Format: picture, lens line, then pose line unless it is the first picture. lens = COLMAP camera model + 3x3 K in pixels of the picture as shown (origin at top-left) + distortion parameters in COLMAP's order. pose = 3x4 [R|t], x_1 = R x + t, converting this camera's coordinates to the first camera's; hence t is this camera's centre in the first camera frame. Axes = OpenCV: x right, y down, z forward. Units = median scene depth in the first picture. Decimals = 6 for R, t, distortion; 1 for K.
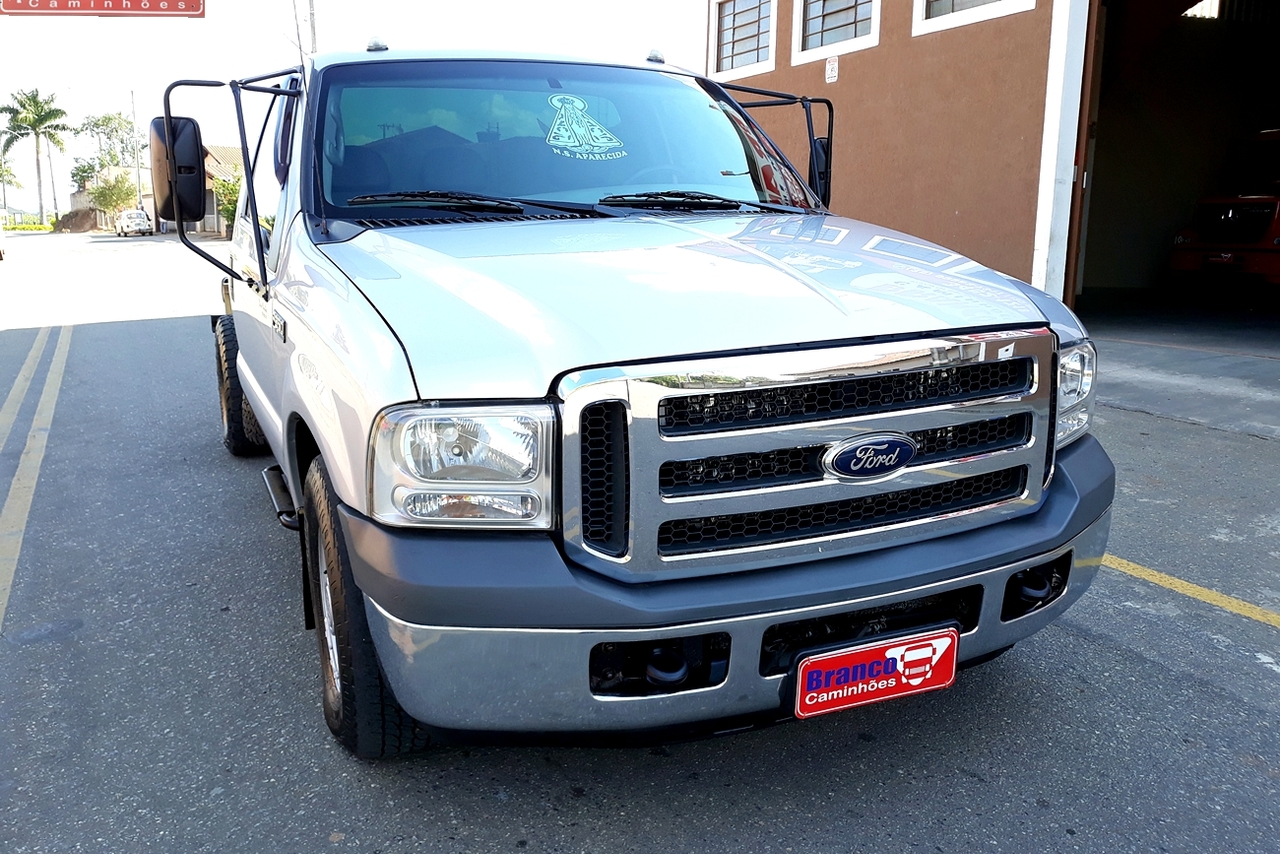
lens RADIAL K [[1055.9, 0, 640.6], [0, 1055.9, 416.1], [0, 0, 1]] dist [0.032804, -0.078688]
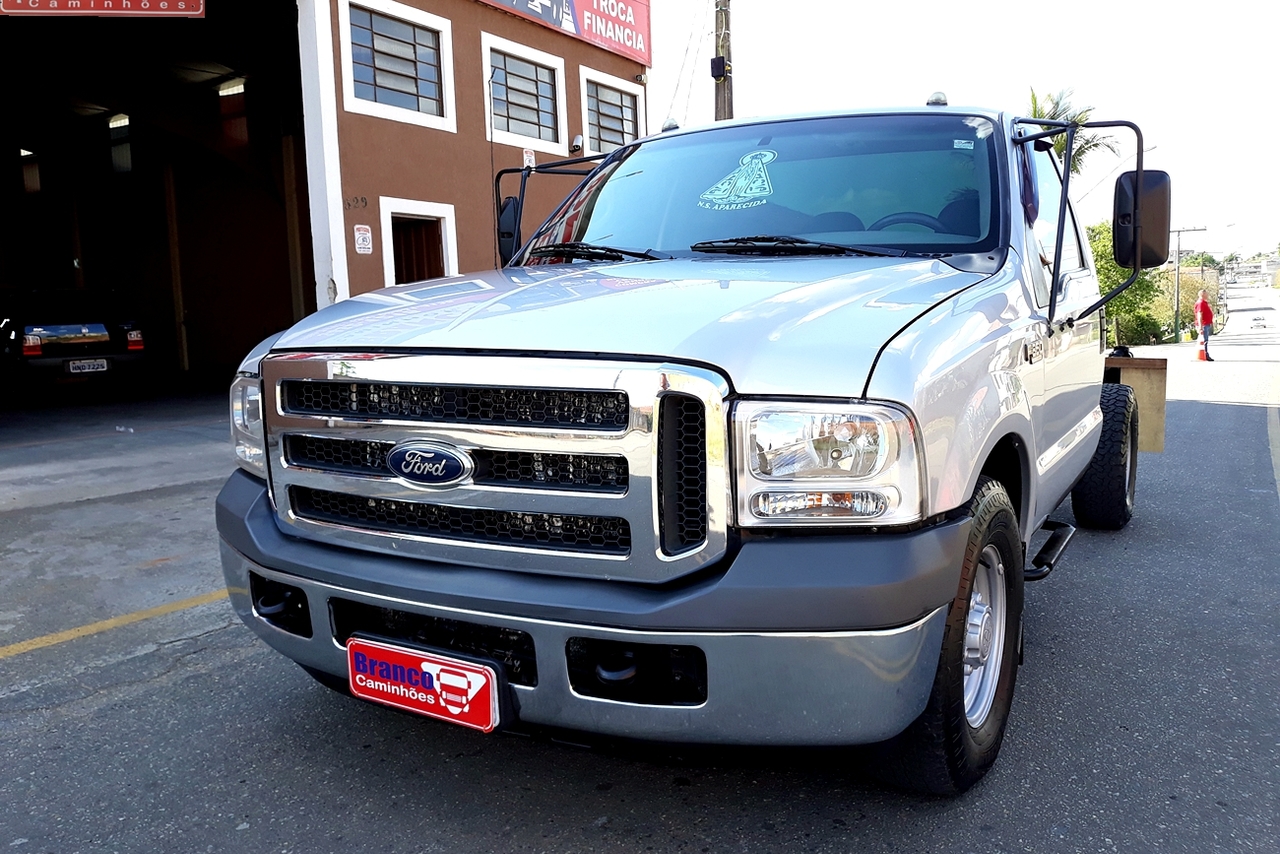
lens RADIAL K [[1055.9, 0, 640.6], [0, 1055.9, 416.1], [0, 0, 1]] dist [0.032804, -0.078688]
pose [[0.593629, 0.096033, -0.798989, 1.126419], [-0.173031, 0.984864, -0.010184, -0.031759], [0.785917, 0.144295, 0.601260, 0.529468]]
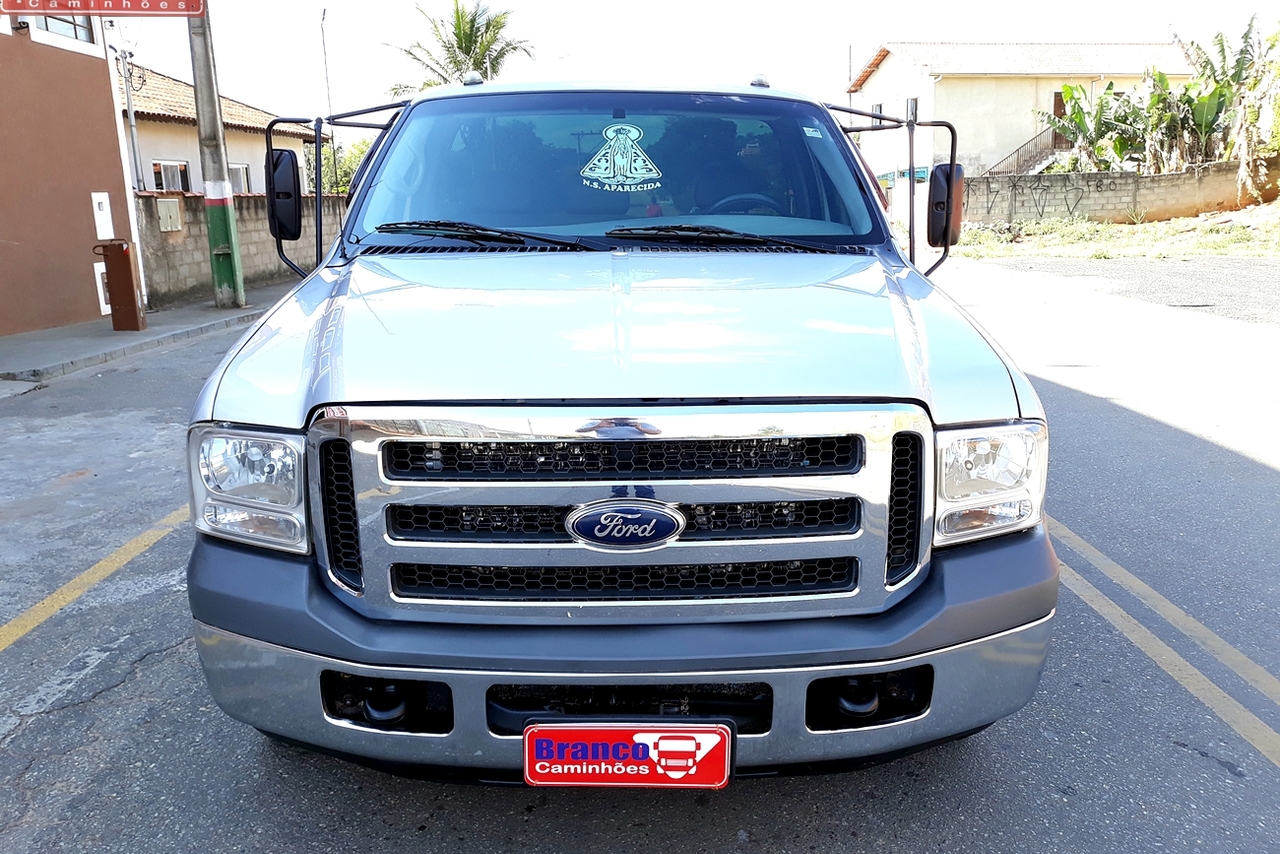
lens RADIAL K [[1047.9, 0, 640.0], [0, 1047.9, 427.0], [0, 0, 1]] dist [0.061810, -0.120926]
pose [[0.919696, 0.096021, -0.380710, 0.562712], [-0.094650, 0.995259, 0.022370, -0.068325], [0.381053, 0.015460, 0.924424, 0.142512]]
